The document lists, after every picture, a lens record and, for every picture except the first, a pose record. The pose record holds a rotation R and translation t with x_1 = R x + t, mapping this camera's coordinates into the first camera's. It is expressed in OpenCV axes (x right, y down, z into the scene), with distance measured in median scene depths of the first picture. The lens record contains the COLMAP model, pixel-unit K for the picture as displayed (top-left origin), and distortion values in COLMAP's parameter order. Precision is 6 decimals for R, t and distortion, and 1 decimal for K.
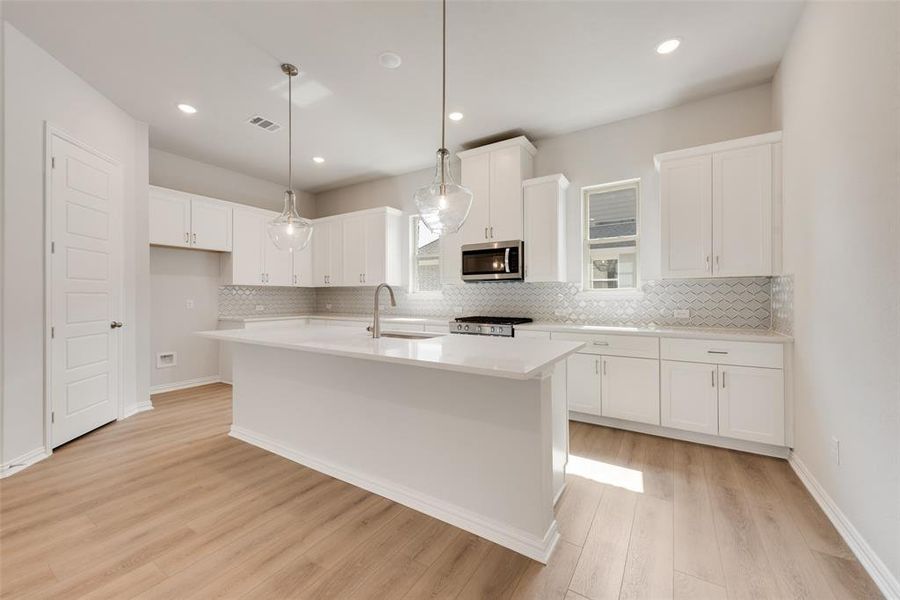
lens RADIAL K [[353.3, 0, 454.2], [0, 353.3, 297.3], [0, 0, 1]] dist [0.006192, -0.000318]
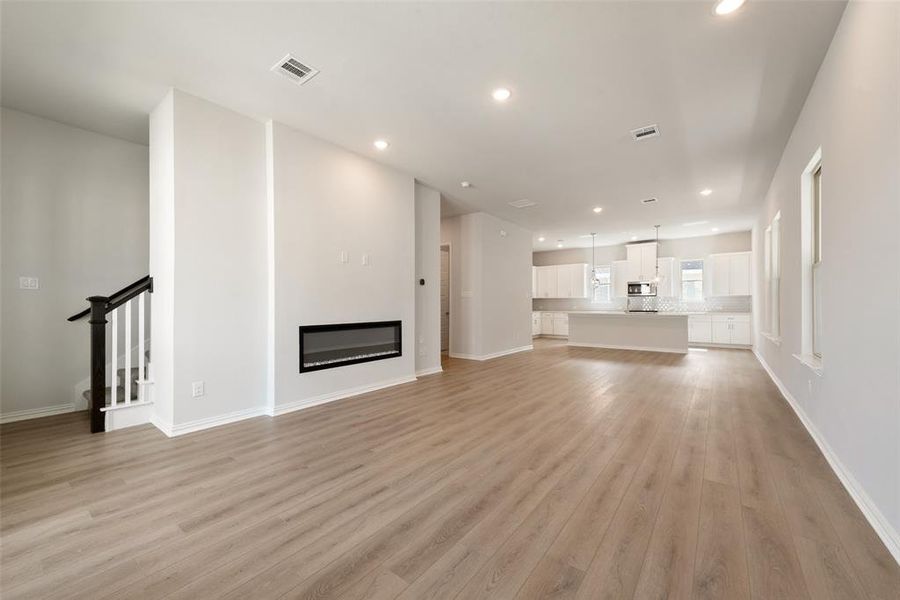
lens RADIAL K [[353.3, 0, 446.6], [0, 353.3, 309.5], [0, 0, 1]] dist [0.006192, -0.000318]
pose [[0.996950, 0.001121, -0.078030, -1.095926], [-0.000070, 0.999909, 0.013461, 0.016307], [0.078038, -0.013414, 0.996860, -1.672841]]
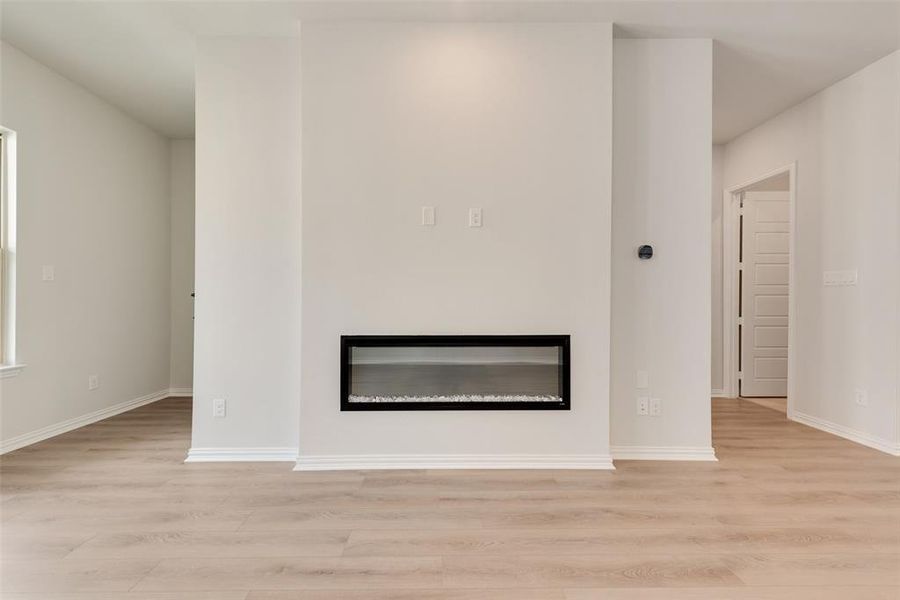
lens RADIAL K [[353.3, 0, 446.1], [0, 353.3, 300.2], [0, 0, 1]] dist [0.006192, -0.000318]
pose [[0.553923, 0.004521, -0.832556, -0.975565], [-0.002985, 0.999990, 0.003444, 0.011974], [0.832562, 0.000578, 0.553931, -0.966184]]
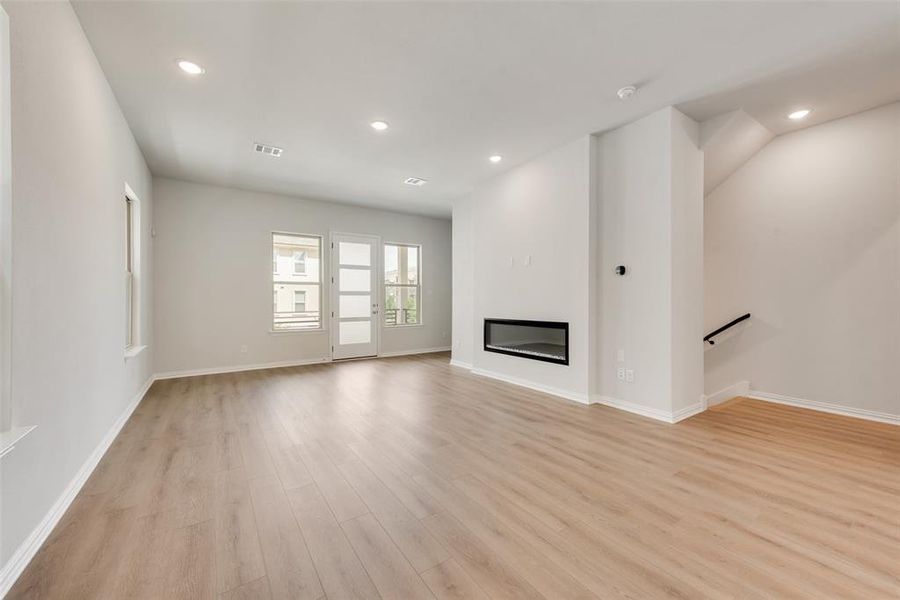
lens RADIAL K [[353.3, 0, 448.3], [0, 353.3, 296.0], [0, 0, 1]] dist [0.006192, -0.000318]
pose [[-0.395242, -0.008584, -0.918537, -0.279499], [0.005658, 0.999915, -0.011780, 0.004533], [0.918559, -0.009853, -0.395160, -0.389216]]
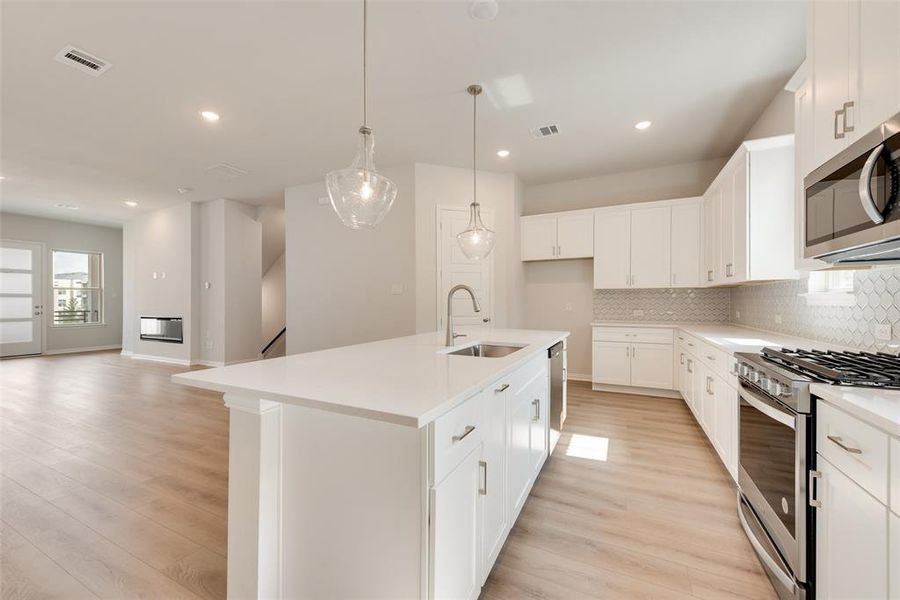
lens RADIAL K [[353.3, 0, 445.8], [0, 353.3, 302.3], [0, 0, 1]] dist [0.006192, -0.000318]
pose [[0.114878, 0.001836, -0.993378, 0.395384], [0.000367, 0.999998, 0.001891, 0.001259], [0.993380, -0.000582, 0.114877, 0.530454]]
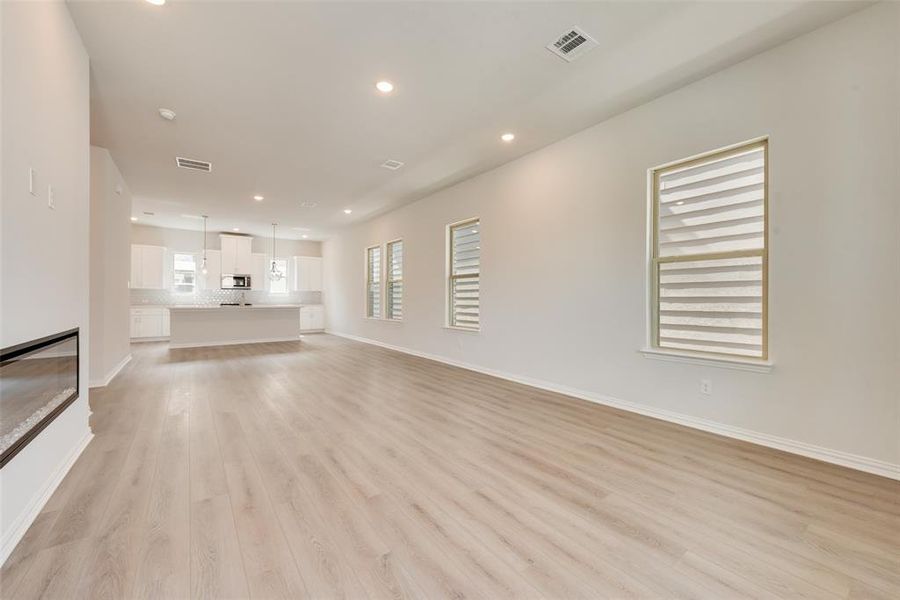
lens RADIAL K [[353.3, 0, 444.7], [0, 353.3, 302.2], [0, 0, 1]] dist [0.006192, -0.000318]
pose [[0.363246, -0.007840, 0.931660, -1.691014], [-0.002352, 0.999954, 0.009332, 0.020161], [-0.931690, -0.005582, 0.363211, -1.298957]]
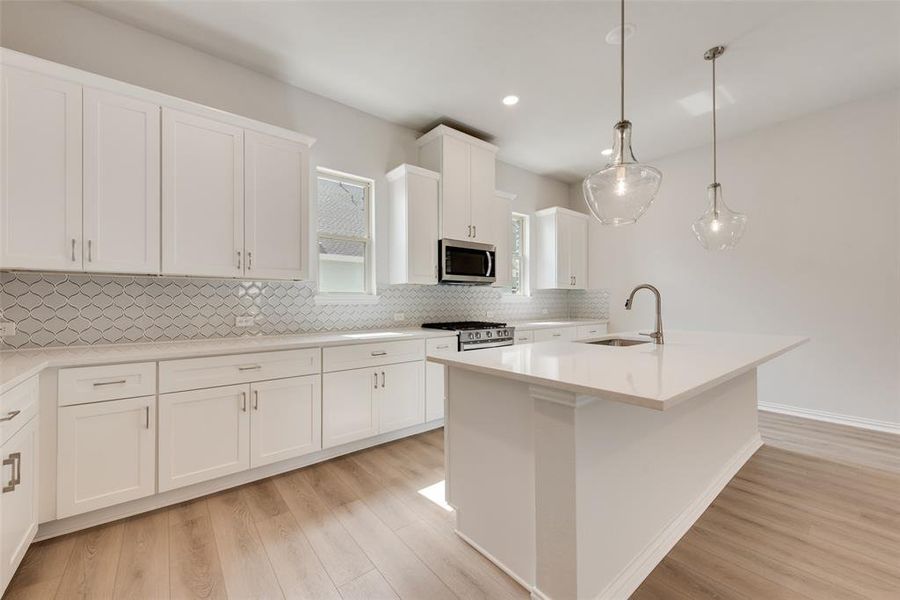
lens RADIAL K [[353.3, 0, 441.4], [0, 353.3, 300.5], [0, 0, 1]] dist [0.006192, -0.000318]
pose [[0.331981, 0.003805, 0.943279, -0.773685], [0.001693, 0.999988, -0.004629, 0.003038], [-0.943285, 0.003134, 0.331970, 0.741252]]
